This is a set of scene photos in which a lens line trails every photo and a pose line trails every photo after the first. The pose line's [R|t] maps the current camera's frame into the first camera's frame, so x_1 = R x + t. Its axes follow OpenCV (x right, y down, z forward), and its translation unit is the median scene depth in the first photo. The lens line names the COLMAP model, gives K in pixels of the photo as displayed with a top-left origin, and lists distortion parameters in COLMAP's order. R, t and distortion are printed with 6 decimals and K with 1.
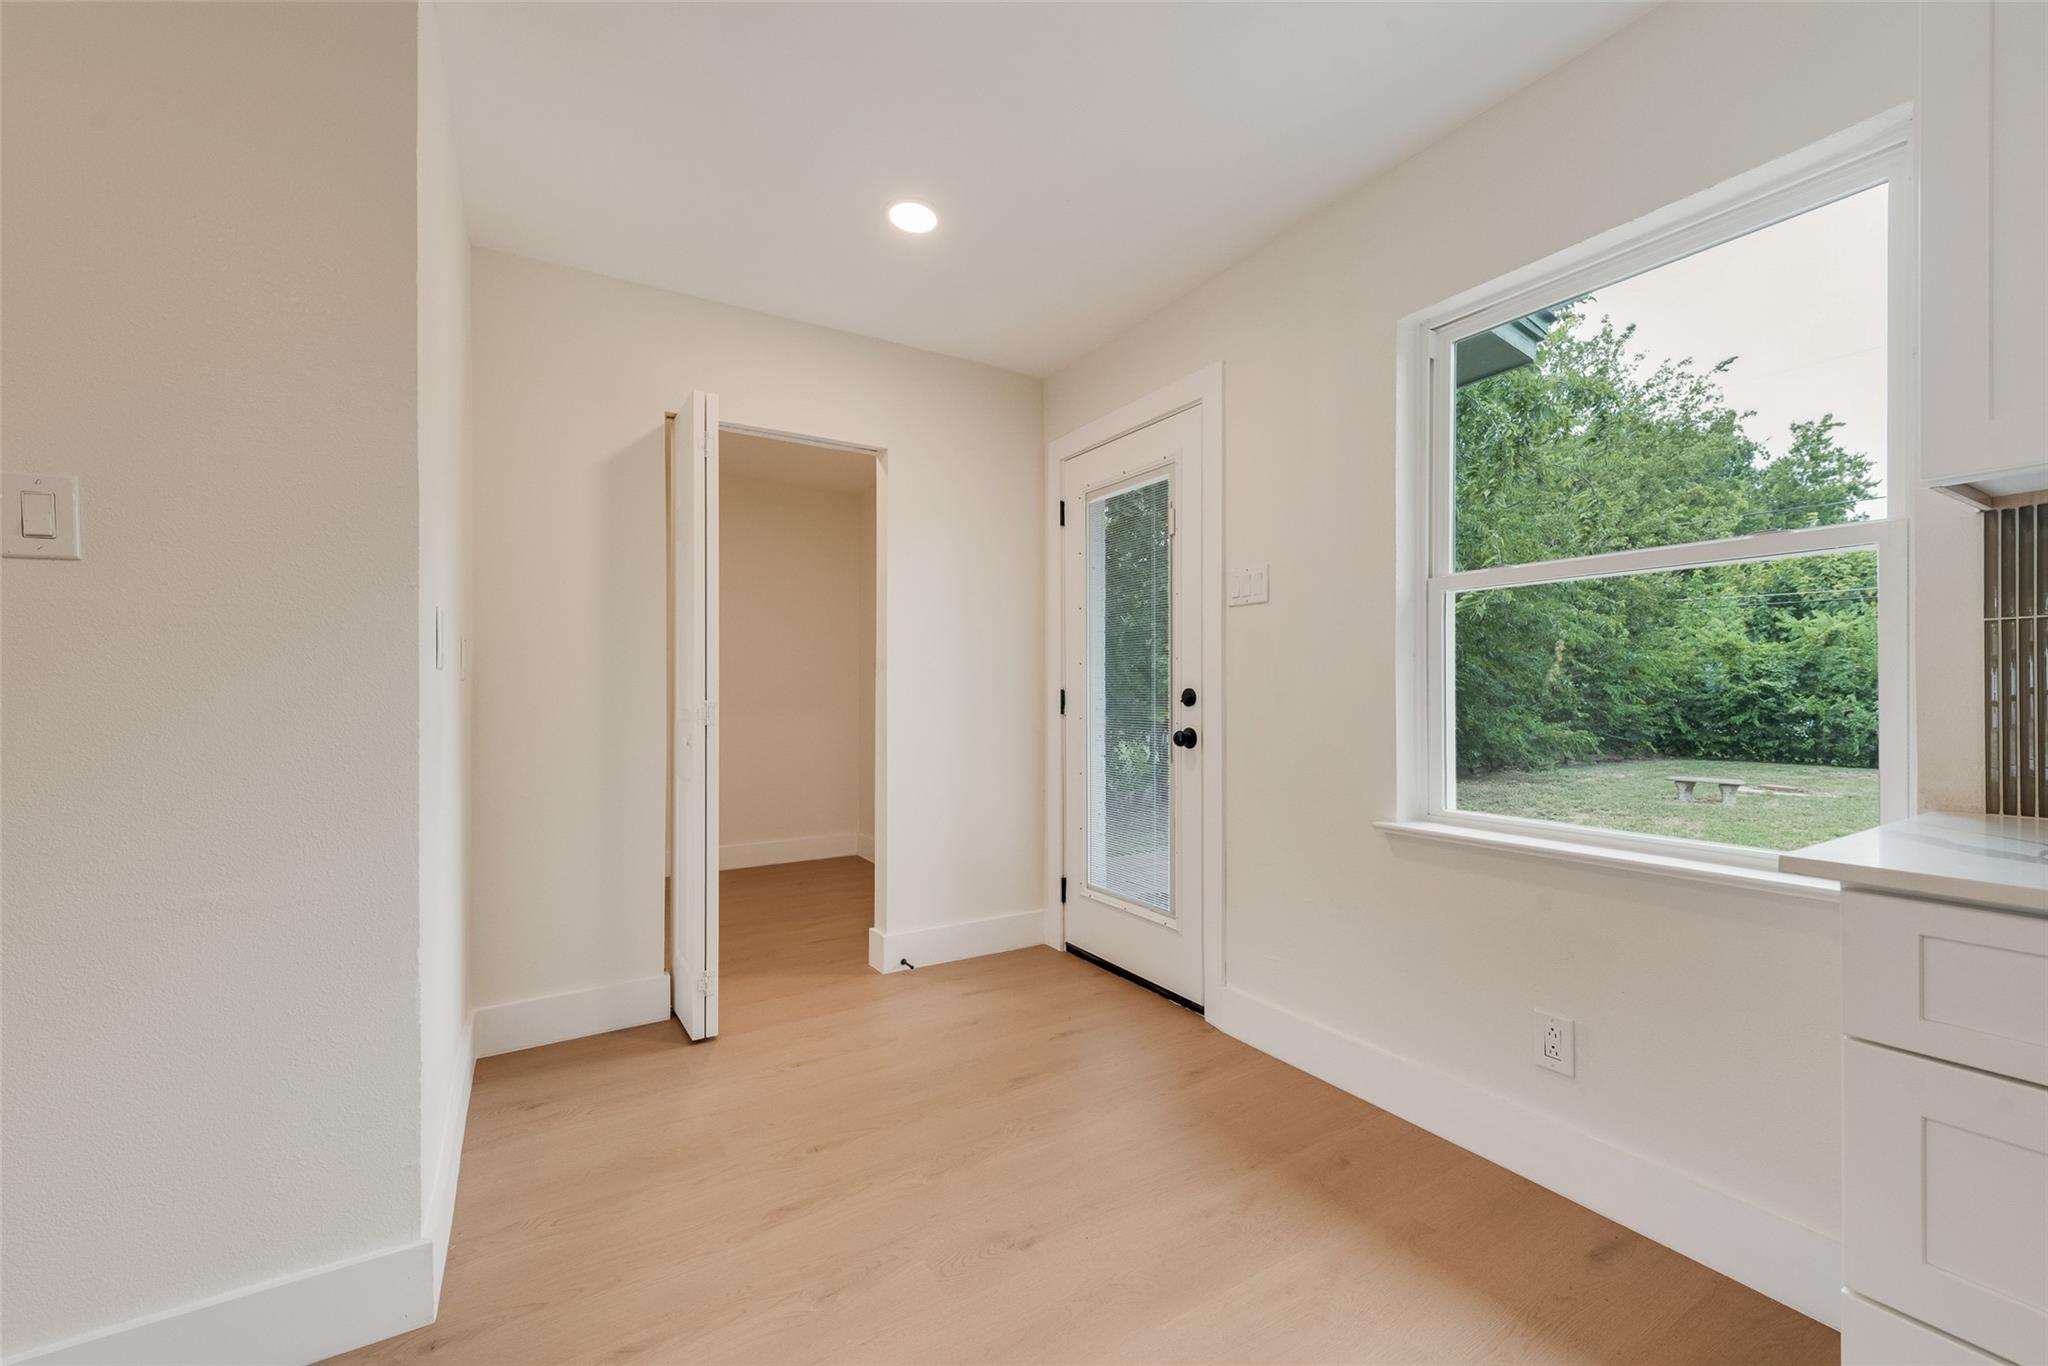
lens RADIAL K [[817.2, 0, 1023.8], [0, 817.2, 690.6], [0, 0, 1]] dist [0.000574, 0.000122]
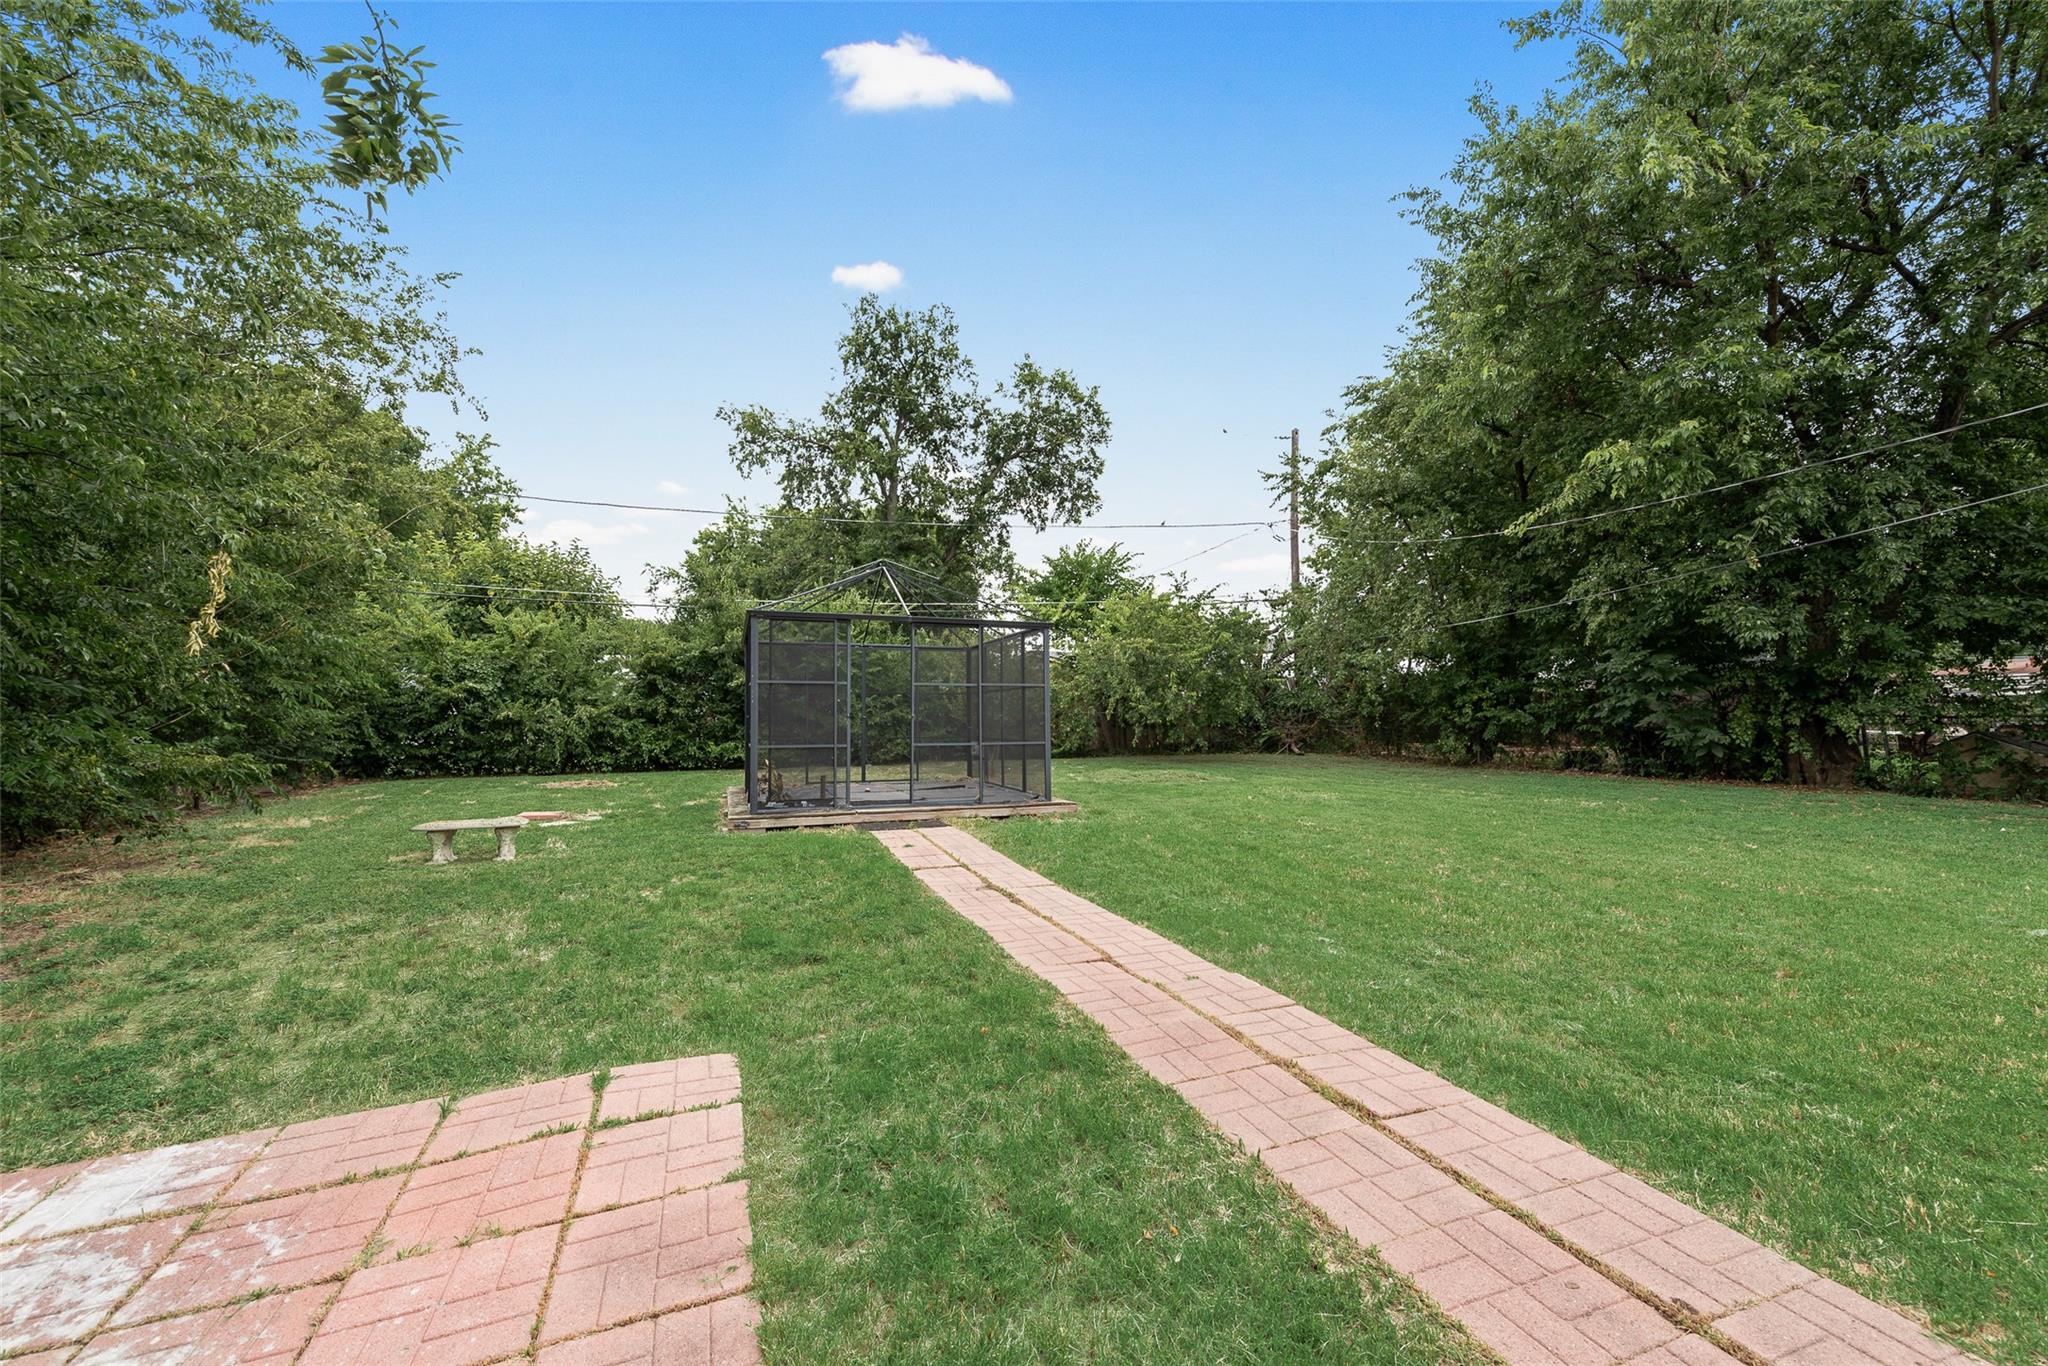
lens RADIAL K [[791.0, 0, 1025.3], [0, 791.0, 695.2], [0, 0, 1]] dist [0.000899, 0.000109]
pose [[0.154780, 0.016061, 0.987818, 0.189038], [-0.008481, 0.999853, -0.014928, 0.009828], [-0.987913, -0.006067, 0.154894, 0.320230]]
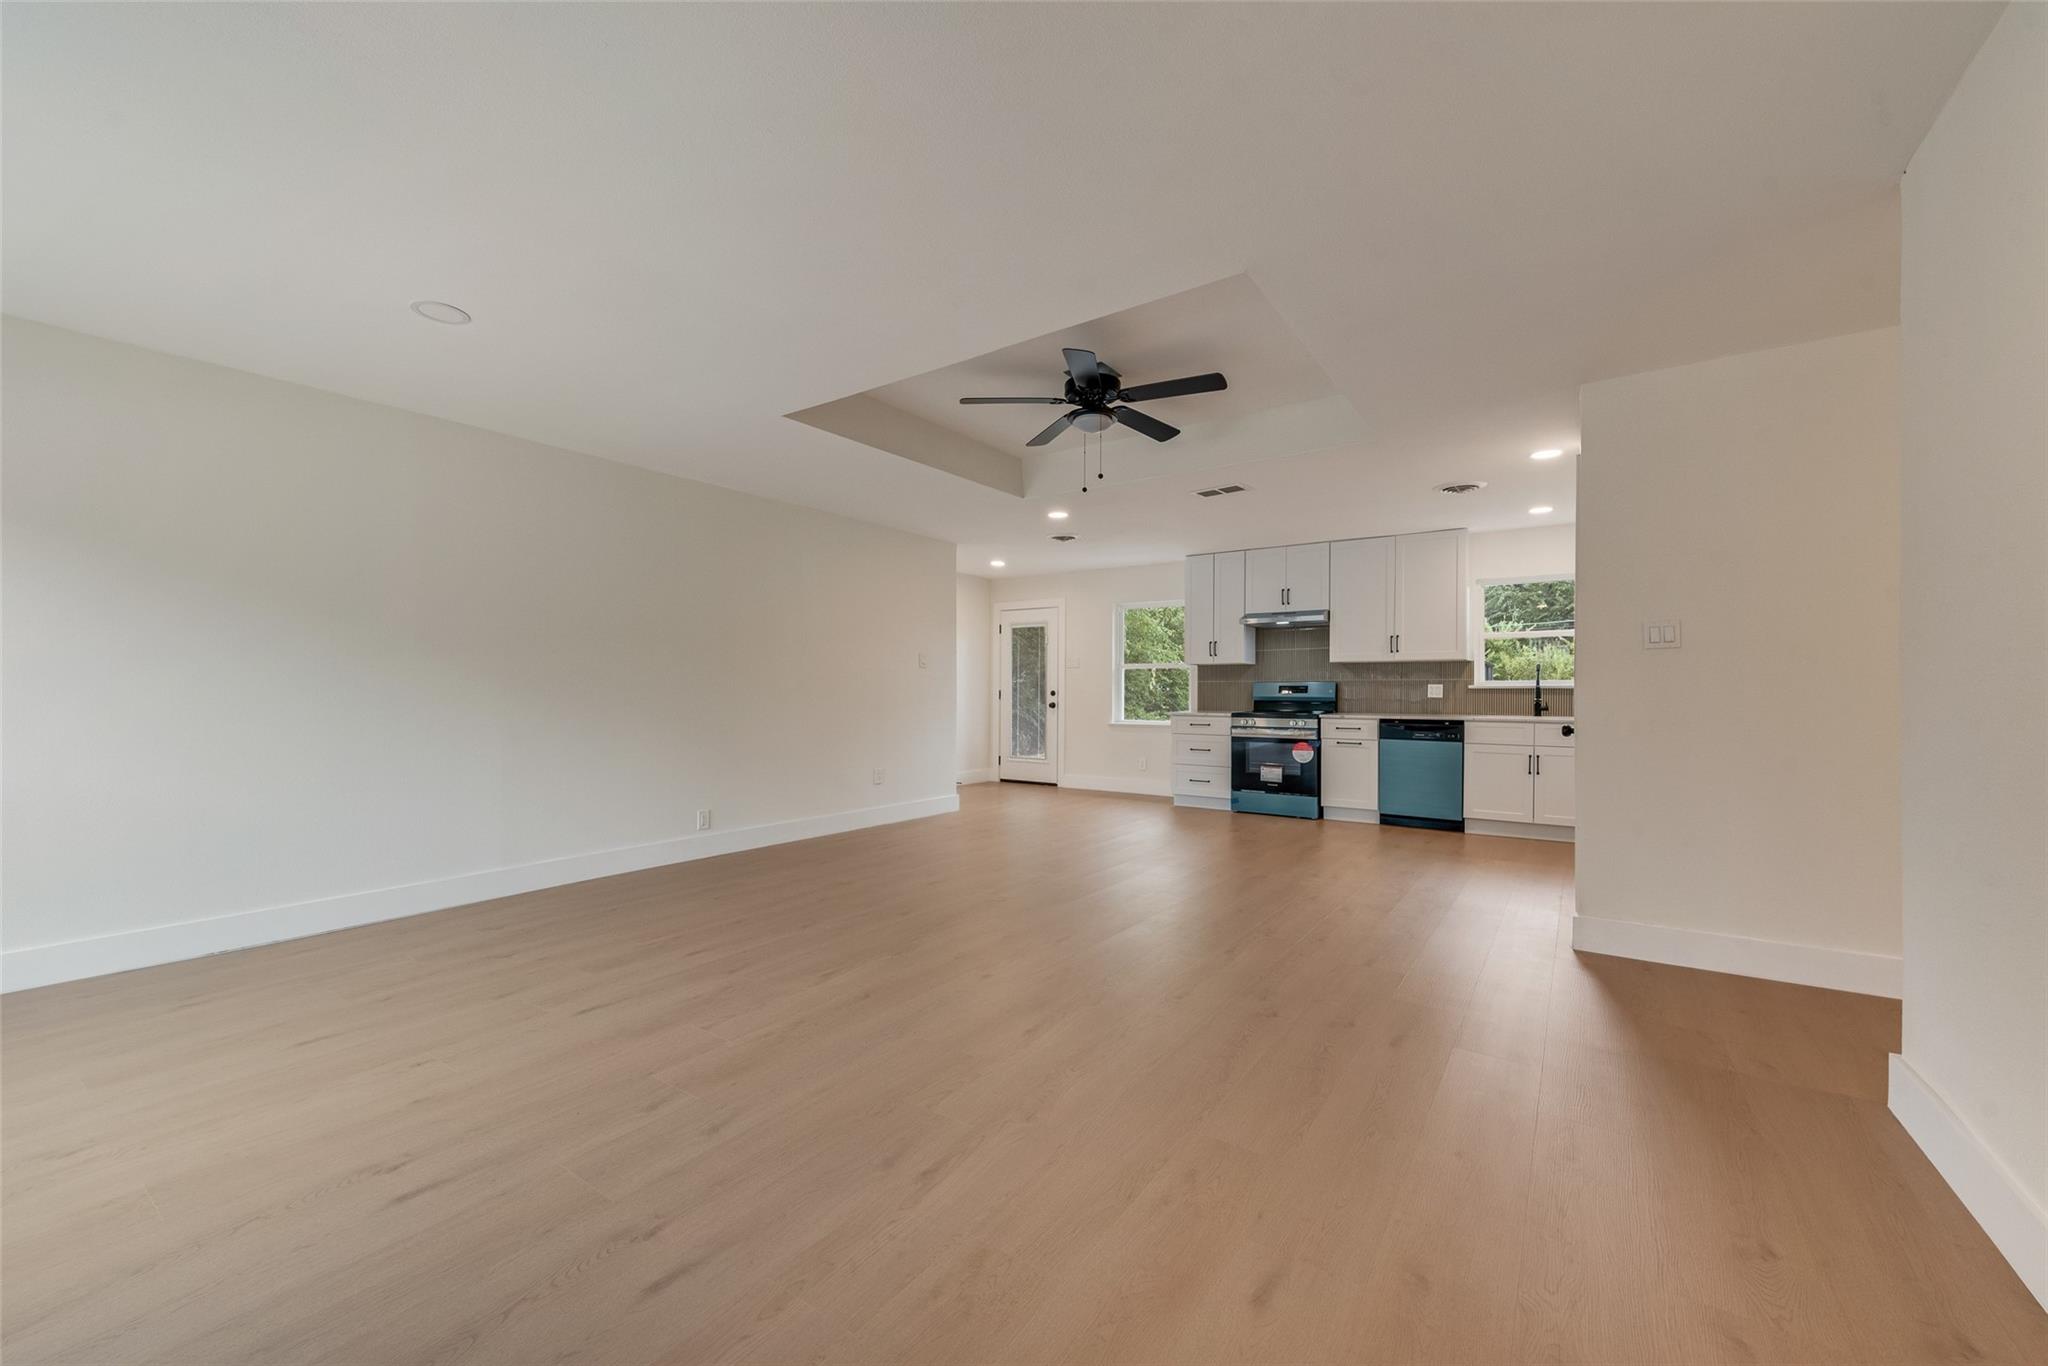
lens RADIAL K [[817.2, 0, 1023.8], [0, 817.2, 690.6], [0, 0, 1]] dist [0.000574, 0.000122]
pose [[0.915180, 0.011060, 0.402894, -0.240395], [-0.011710, 0.999931, -0.000851, 0.000251], [-0.402876, -0.003939, 0.915246, -0.388153]]
